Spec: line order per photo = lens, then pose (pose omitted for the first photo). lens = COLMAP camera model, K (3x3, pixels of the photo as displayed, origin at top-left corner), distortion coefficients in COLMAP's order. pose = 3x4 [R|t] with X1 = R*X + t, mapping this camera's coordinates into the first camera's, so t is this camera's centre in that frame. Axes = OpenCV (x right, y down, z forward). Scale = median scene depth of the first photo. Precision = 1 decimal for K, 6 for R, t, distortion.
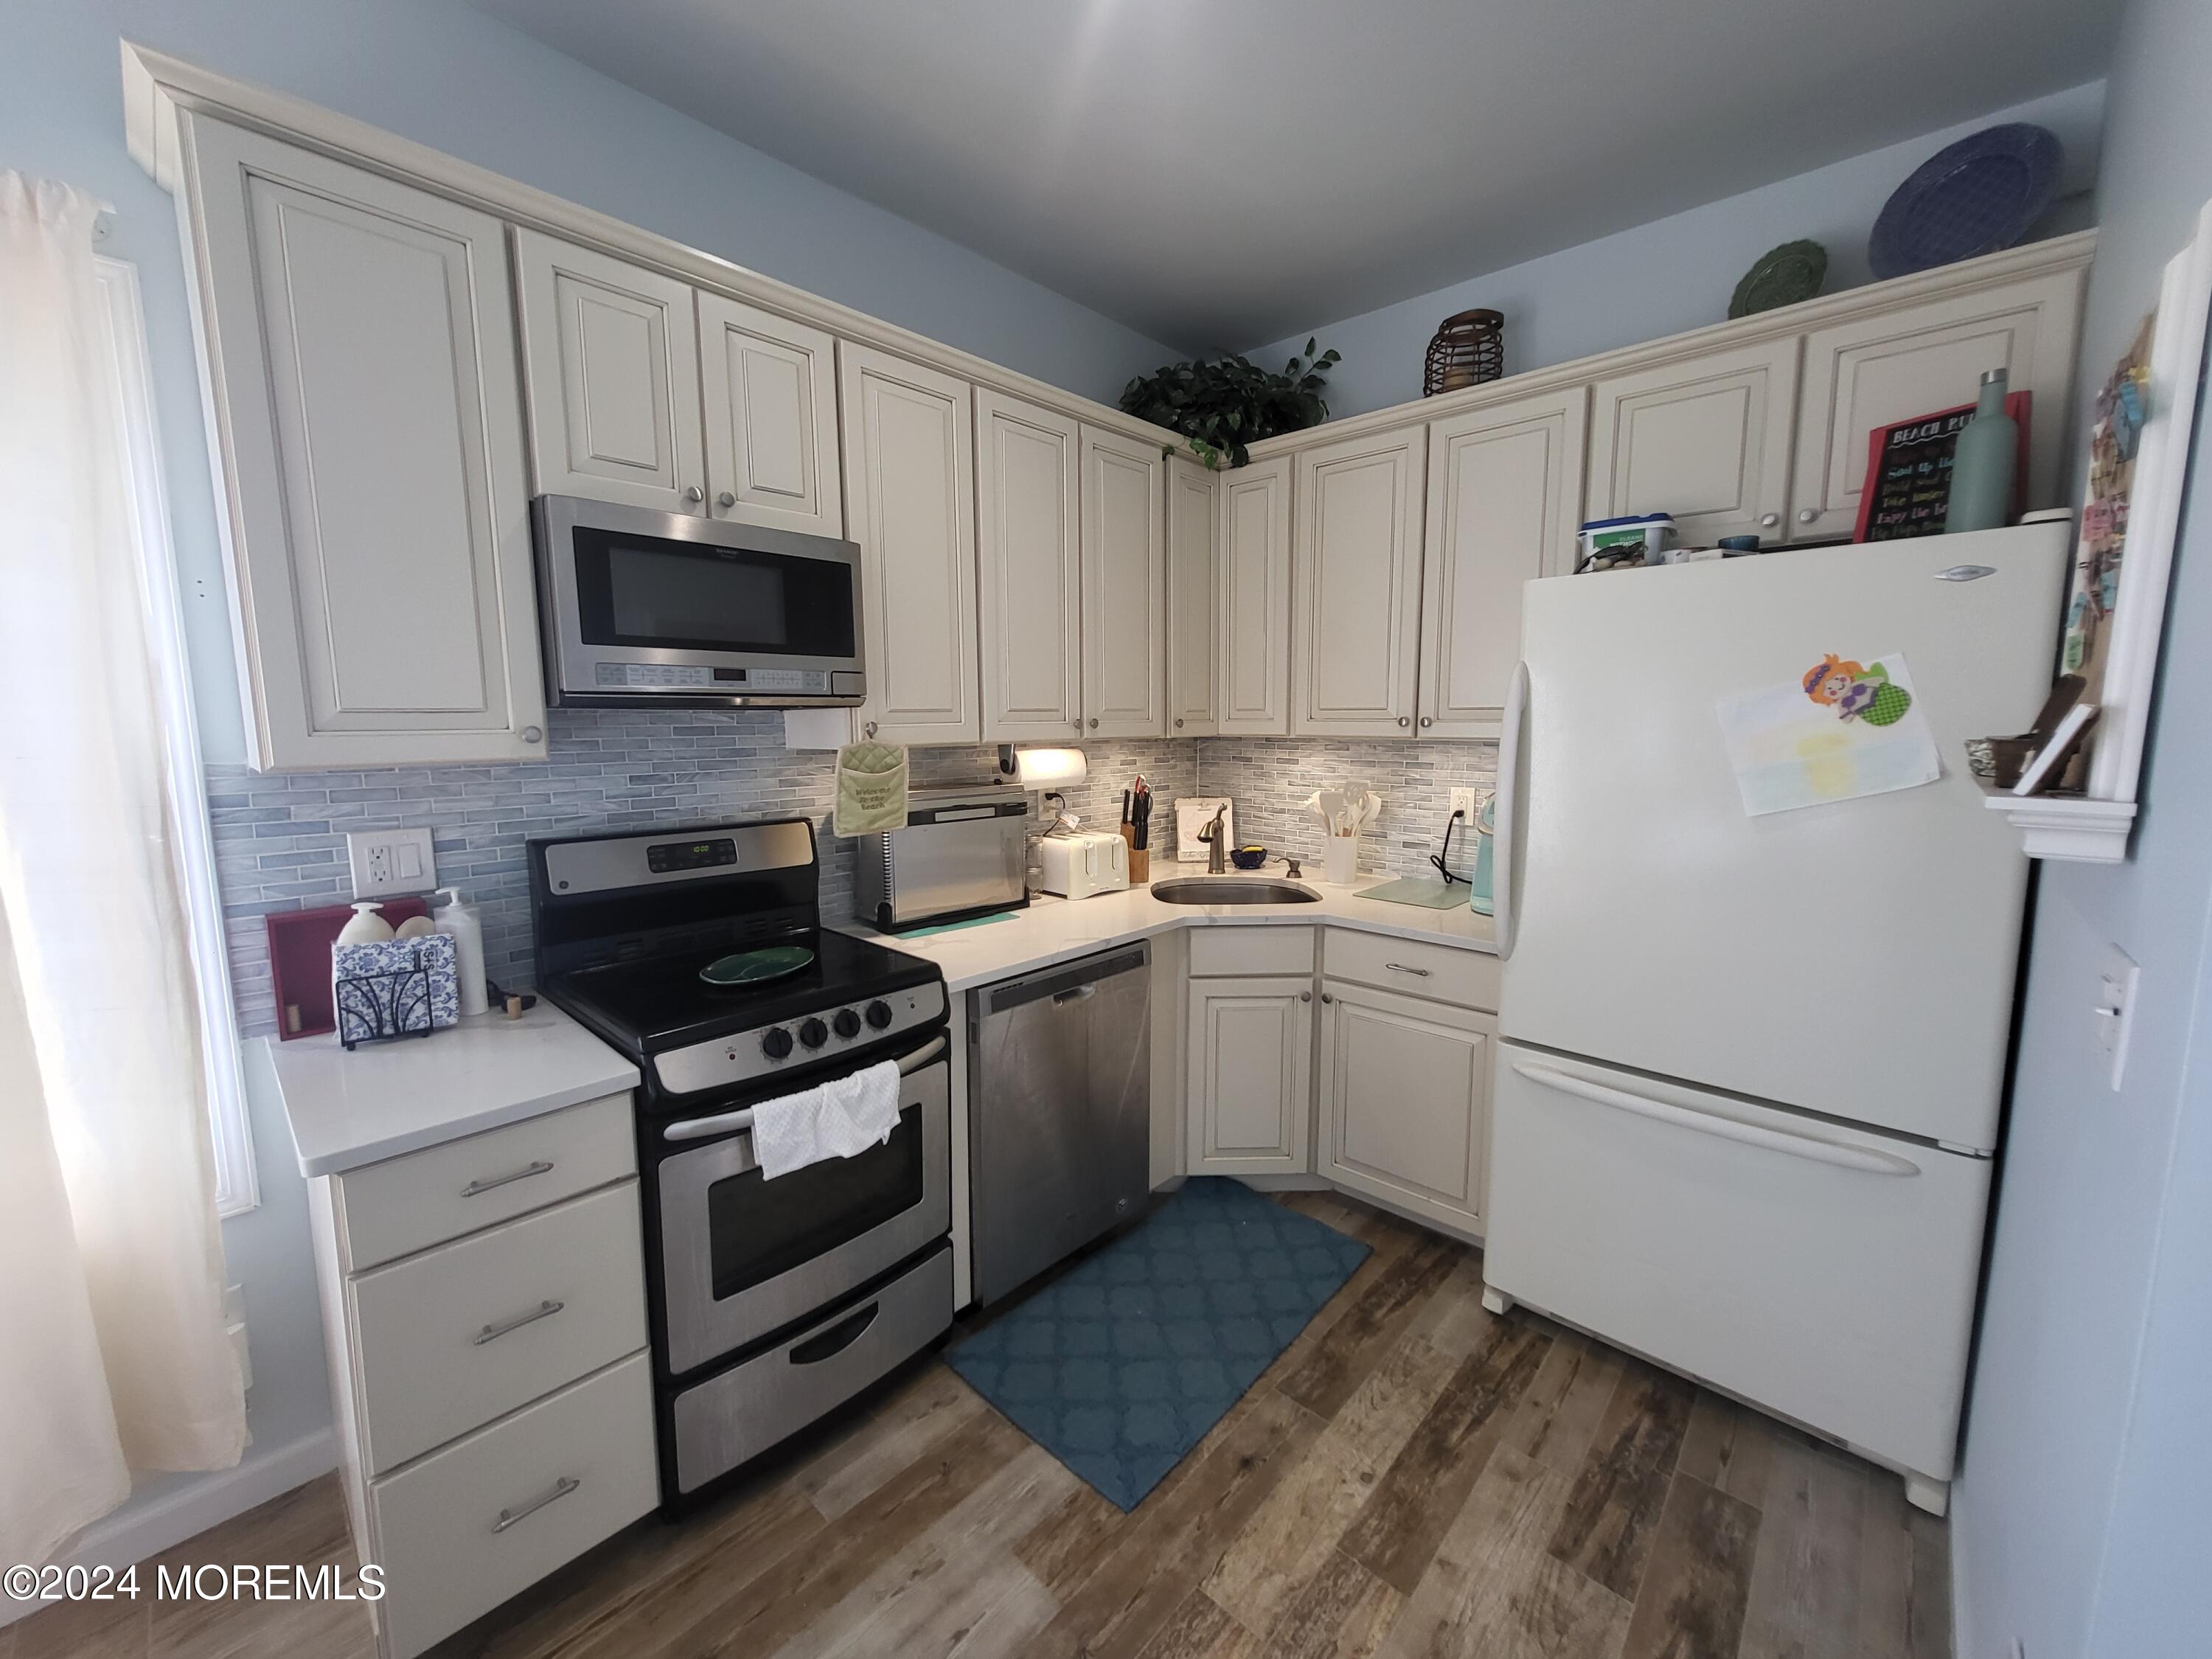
lens RADIAL K [[880.7, 0, 1103.7], [0, 880.7, 835.3], [0, 0, 1]] dist [-0.008750, -0.000436]
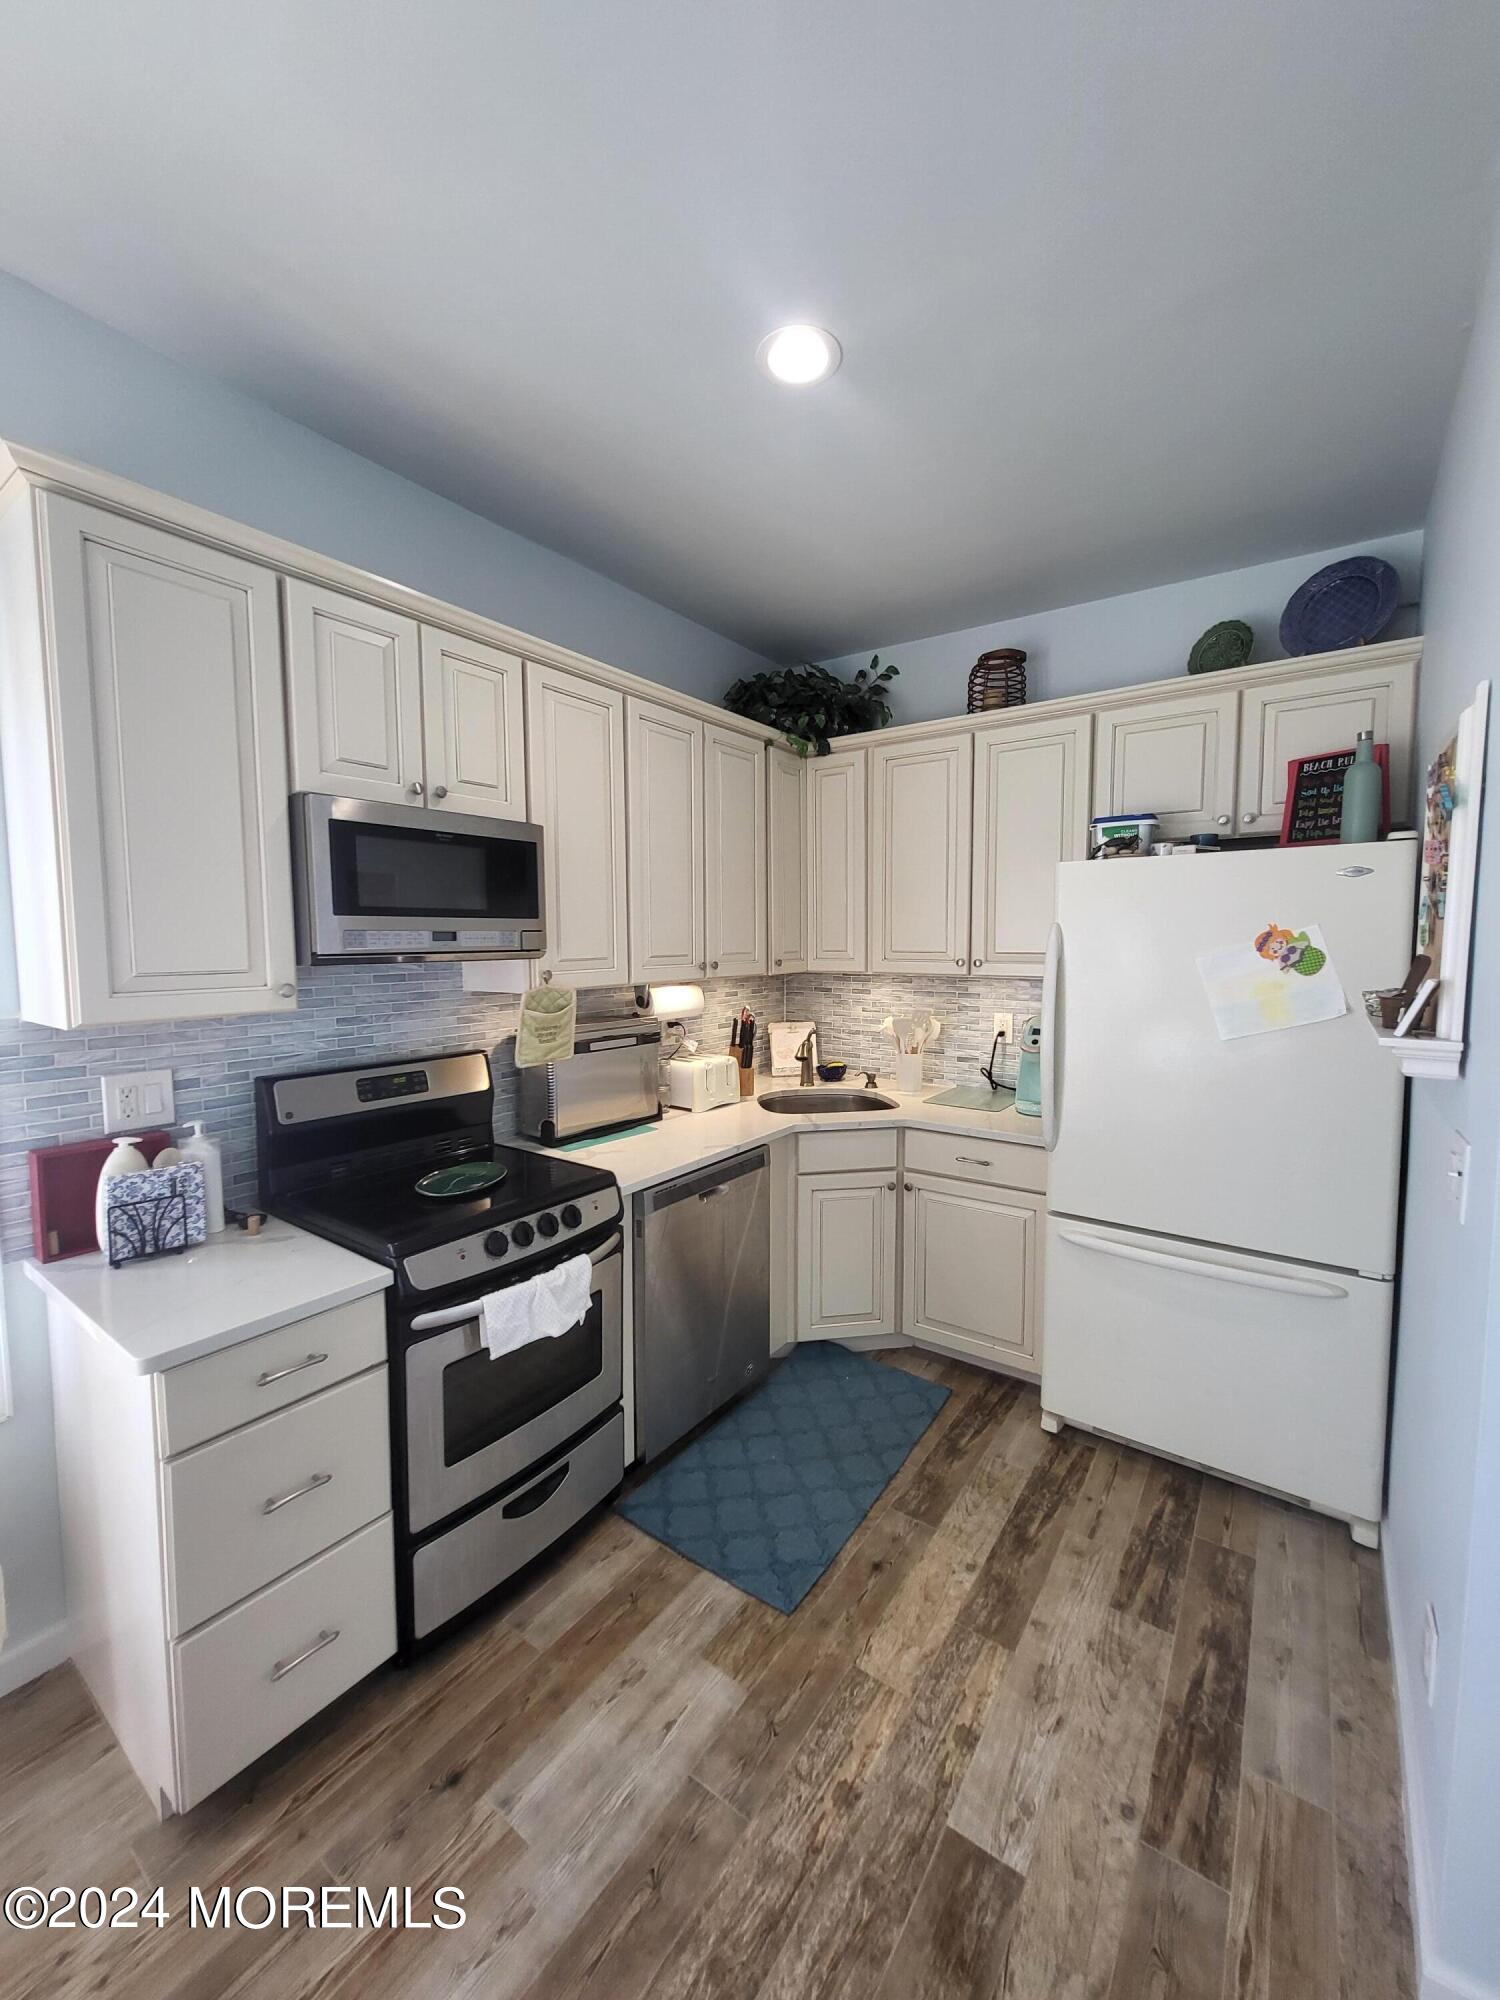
lens RADIAL K [[816.3, 0, 750.0], [0, 816.3, 1000.0], [0, 0, 1]] dist [-0.011975, -0.000222]
pose [[0.990364, -0.010636, 0.138077, -0.161636], [0.017582, 0.998635, -0.049184, -0.032252], [-0.137366, 0.051137, 0.989200, -0.150895]]
